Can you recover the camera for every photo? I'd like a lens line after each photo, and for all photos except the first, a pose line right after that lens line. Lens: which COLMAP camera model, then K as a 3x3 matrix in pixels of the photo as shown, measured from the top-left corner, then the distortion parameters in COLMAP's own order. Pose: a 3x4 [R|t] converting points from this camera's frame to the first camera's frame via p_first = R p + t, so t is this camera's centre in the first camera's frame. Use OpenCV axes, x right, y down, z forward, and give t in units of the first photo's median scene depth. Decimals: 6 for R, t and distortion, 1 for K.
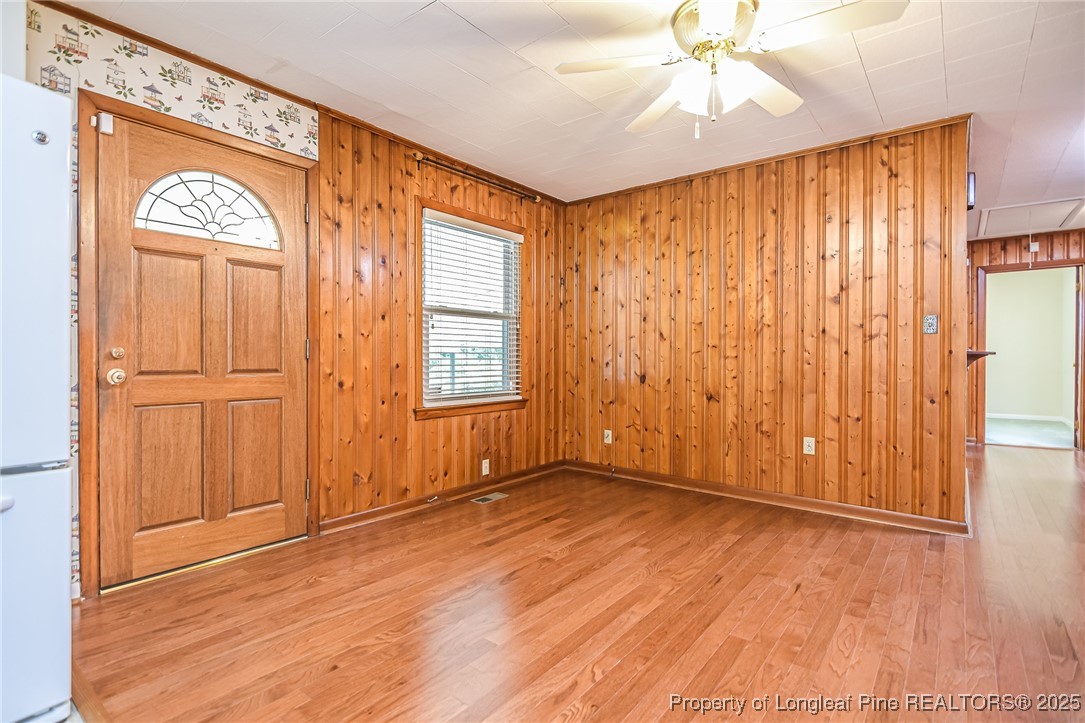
lens RADIAL K [[528.1, 0, 523.5], [0, 528.1, 362.6], [0, 0, 1]] dist [0.007890, -0.007912]
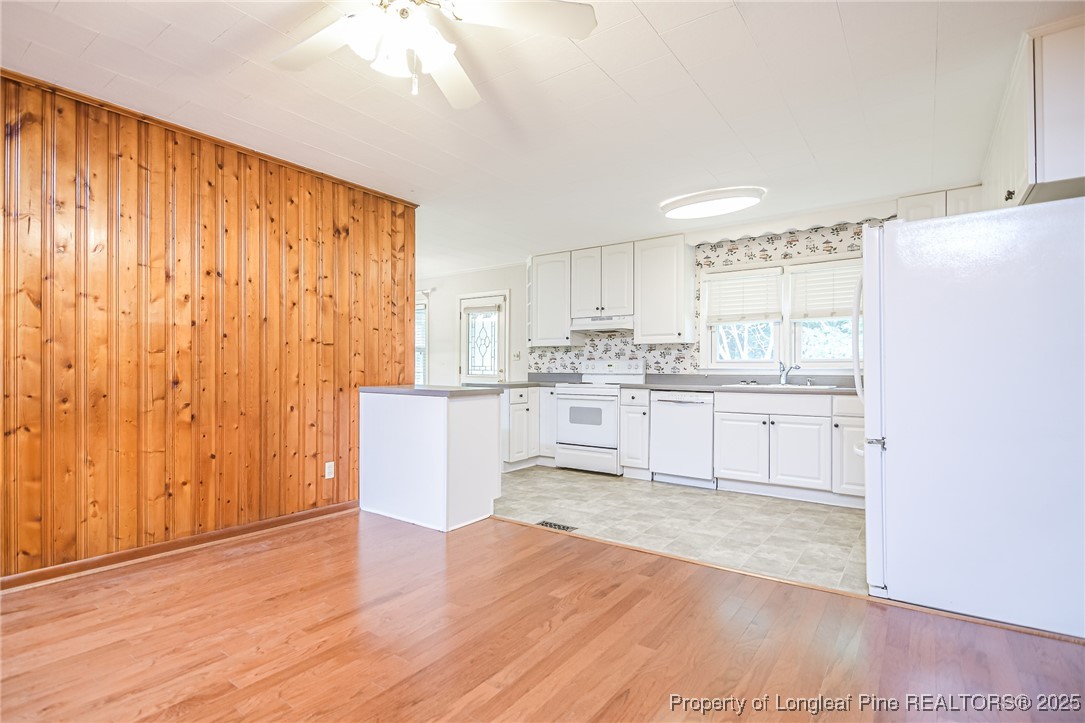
lens RADIAL K [[528.1, 0, 540.0], [0, 528.1, 369.8], [0, 0, 1]] dist [0.007890, -0.007912]
pose [[-0.997410, -0.006996, -0.071589, 0.133496], [-0.007552, 0.999943, 0.007501, -0.017285], [0.071533, 0.008022, -0.997406, 1.193441]]
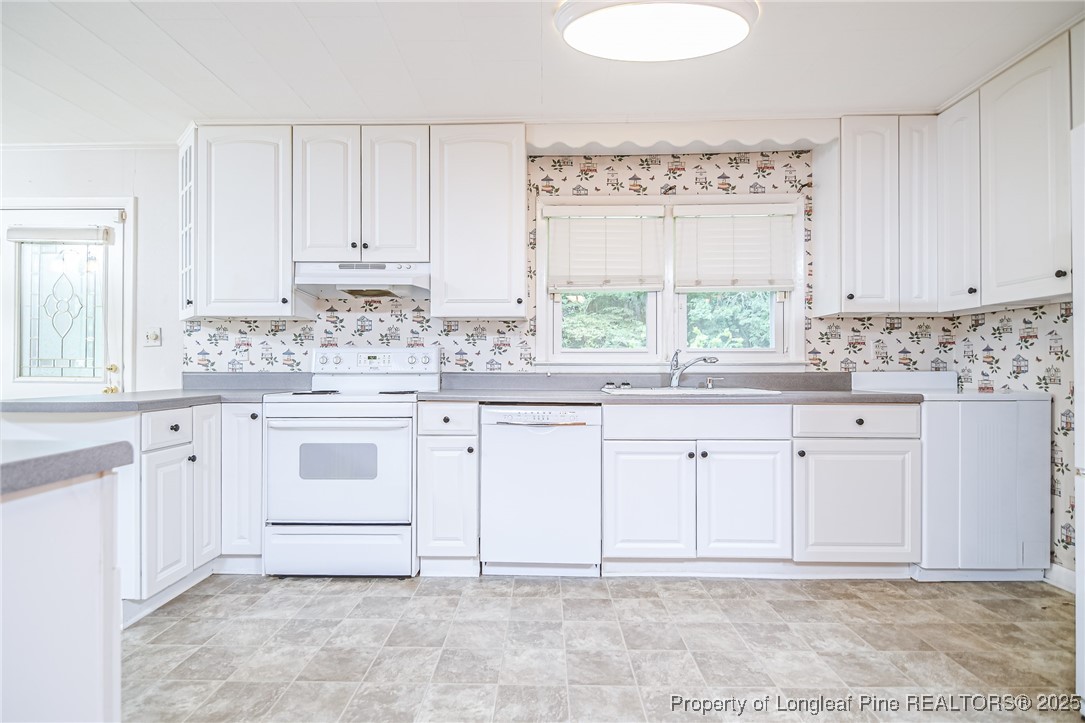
lens RADIAL K [[528.1, 0, 534.1], [0, 528.1, 369.3], [0, 0, 1]] dist [0.007890, -0.007912]
pose [[-0.784957, -0.004978, -0.619530, 0.131785], [-0.007538, 0.999970, 0.001517, -0.002007], [0.619504, 0.005861, -0.784972, 0.332752]]
